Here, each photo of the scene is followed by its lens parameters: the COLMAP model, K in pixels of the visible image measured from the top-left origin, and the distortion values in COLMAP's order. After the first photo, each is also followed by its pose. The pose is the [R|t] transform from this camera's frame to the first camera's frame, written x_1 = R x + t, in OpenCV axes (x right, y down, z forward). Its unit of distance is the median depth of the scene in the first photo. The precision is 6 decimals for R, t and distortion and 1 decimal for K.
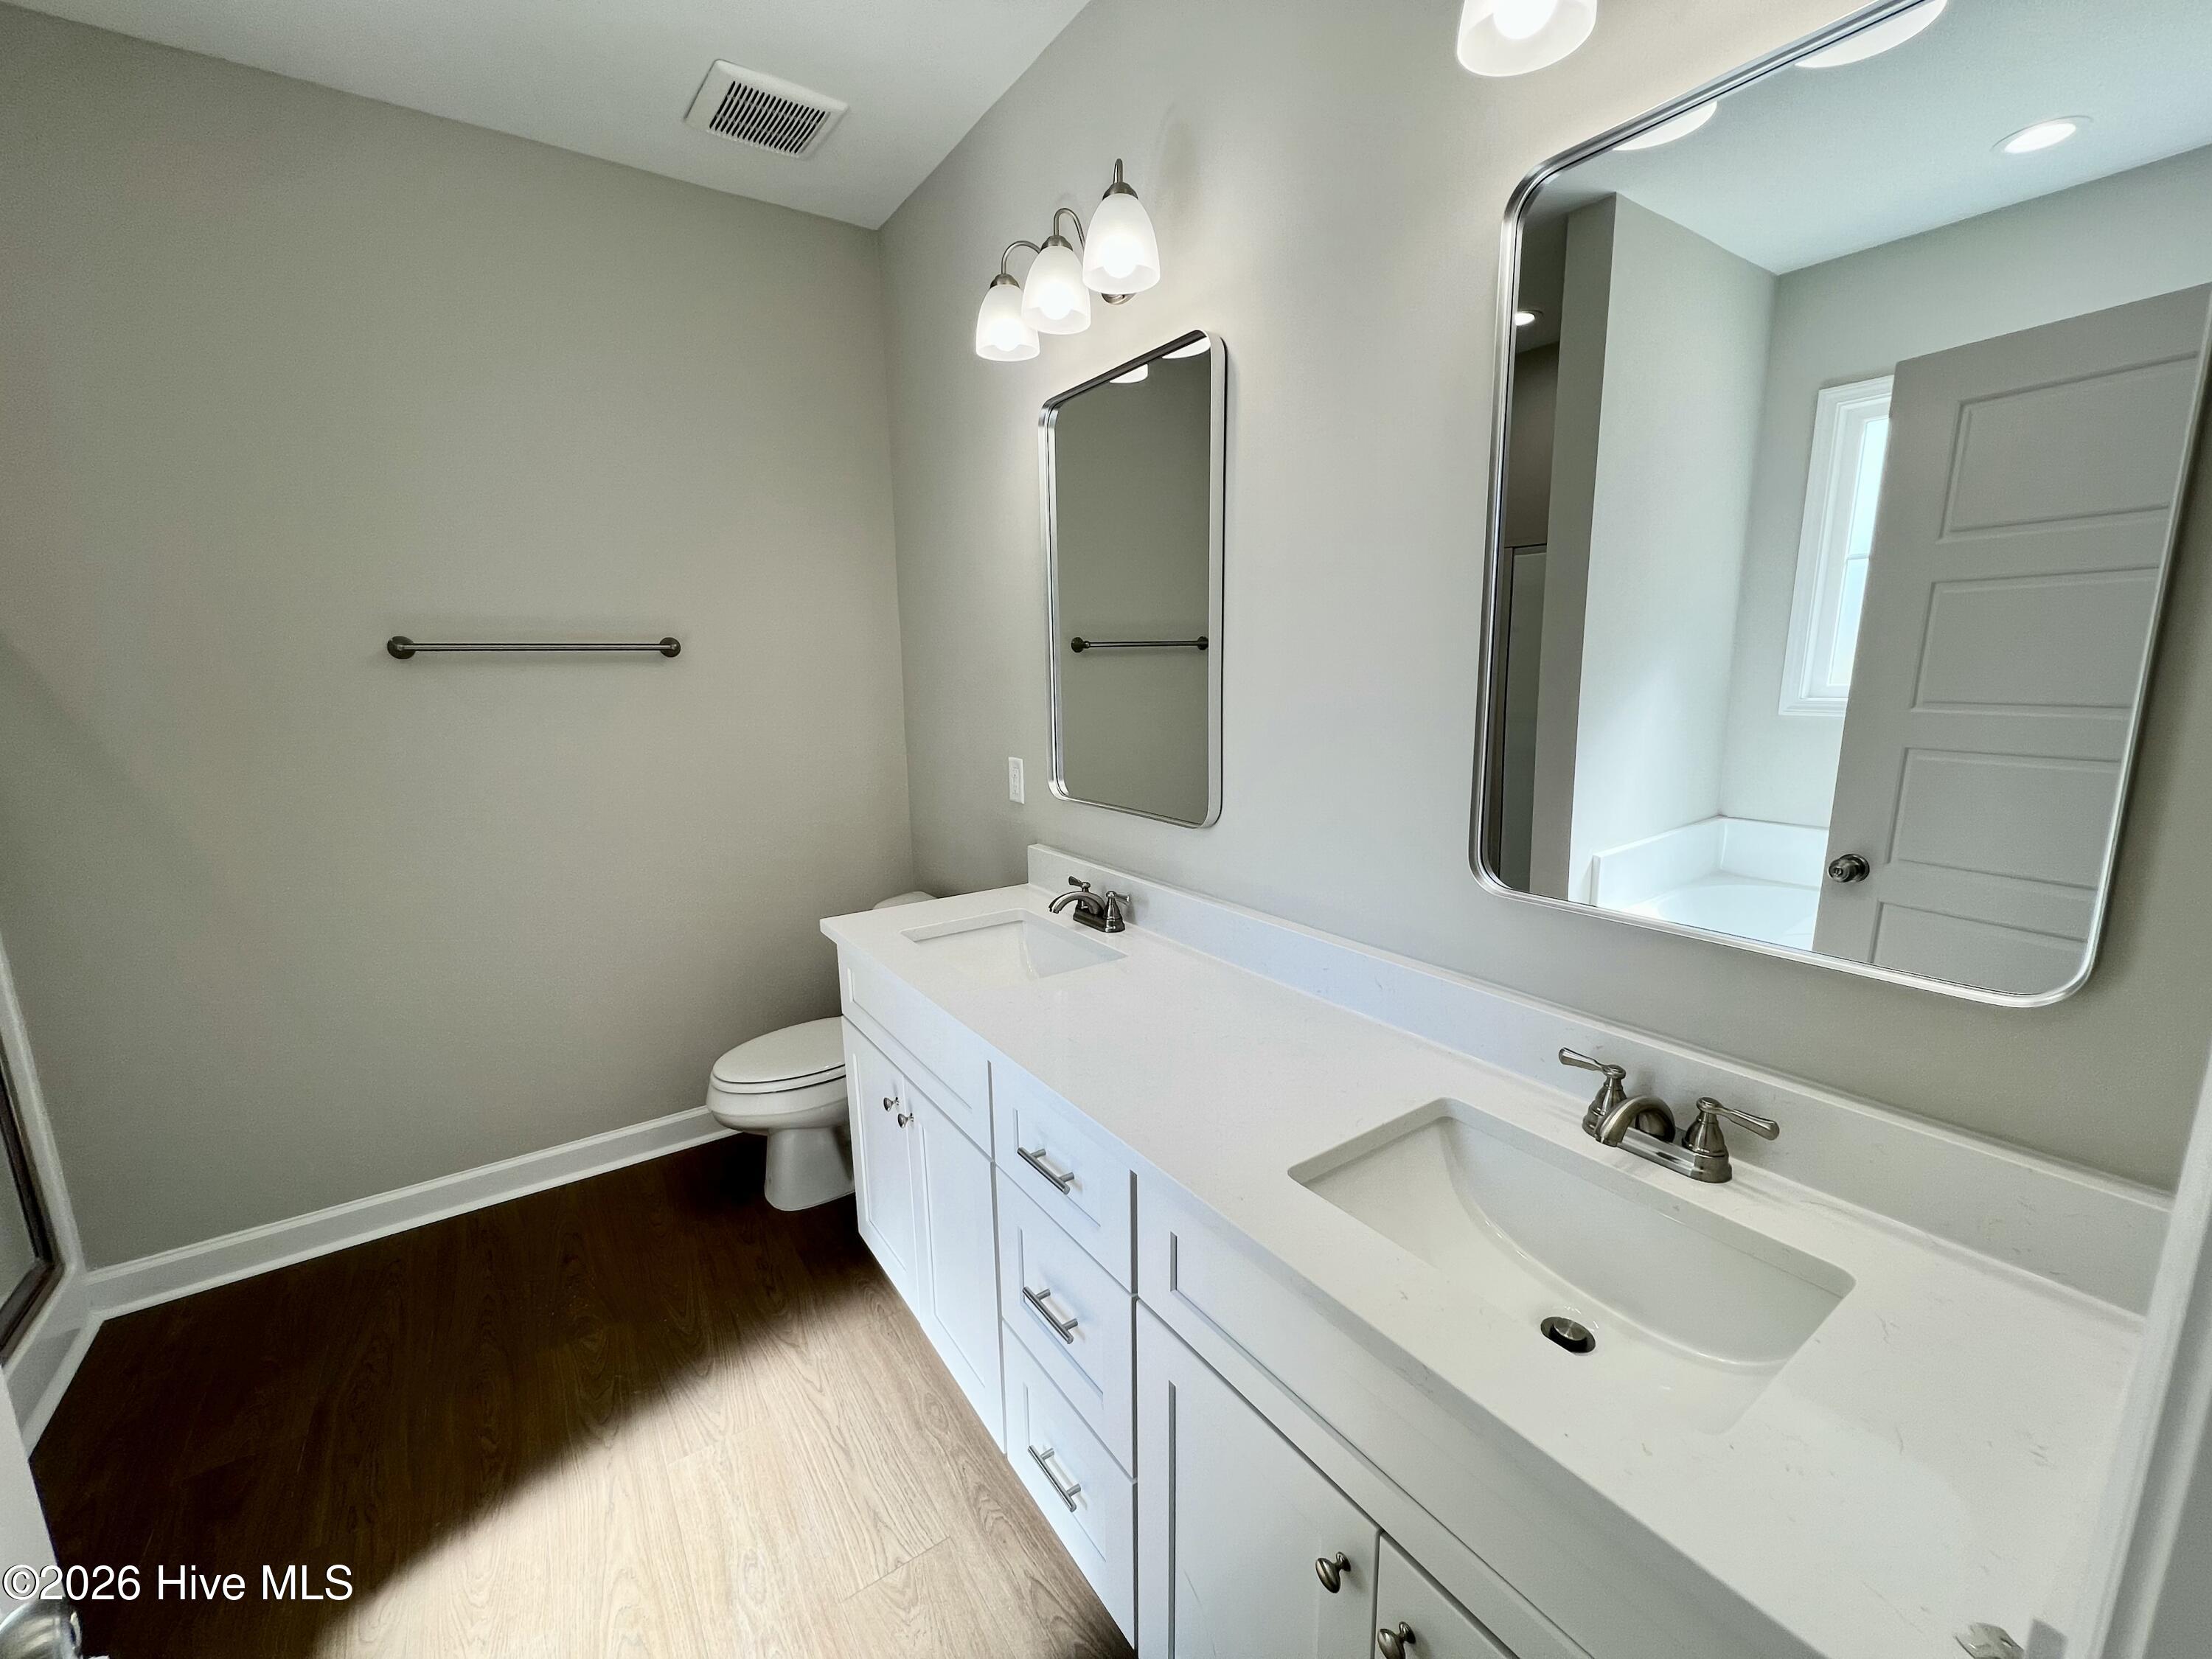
lens RADIAL K [[894.3, 0, 1106.0], [0, 894.3, 829.5], [0, 0, 1]] dist [0.000225, 0.000129]
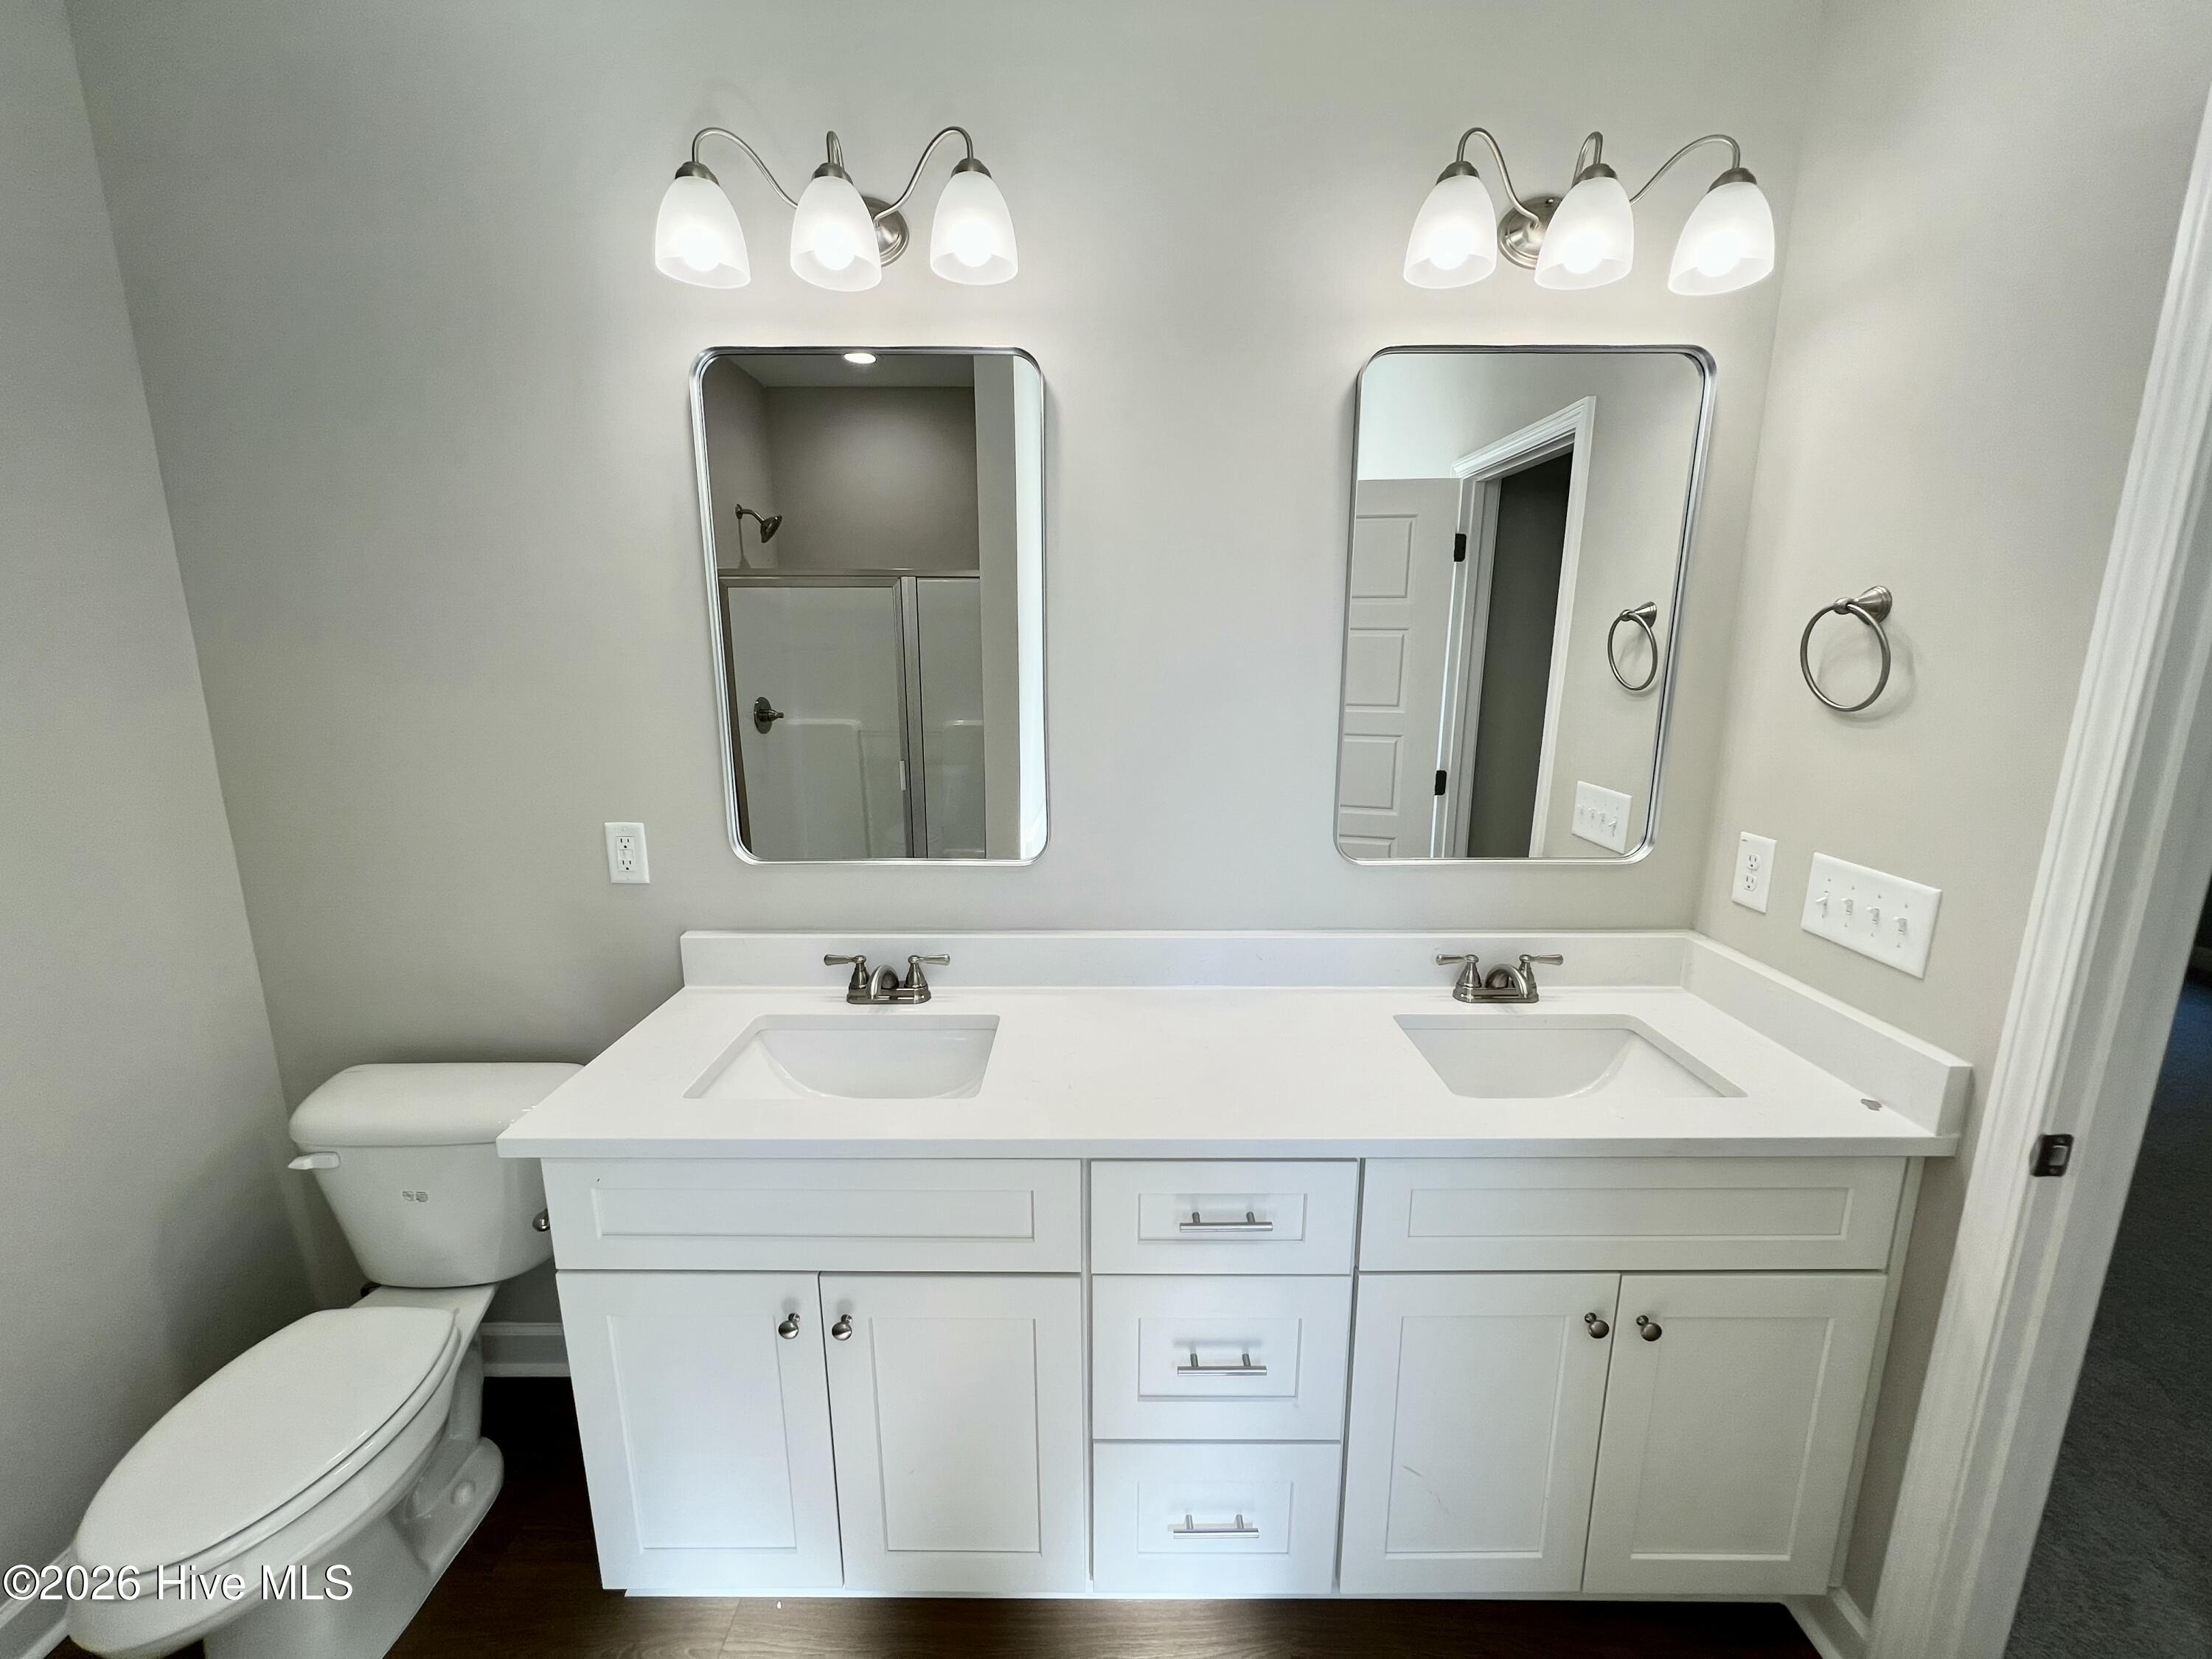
lens RADIAL K [[894.3, 0, 1106.0], [0, 894.3, 829.5], [0, 0, 1]] dist [0.000225, 0.000129]
pose [[0.565859, -0.148182, 0.811077, -0.568471], [0.144538, 0.986312, 0.079358, -0.092985], [-0.811734, 0.072326, 0.579531, 0.330926]]
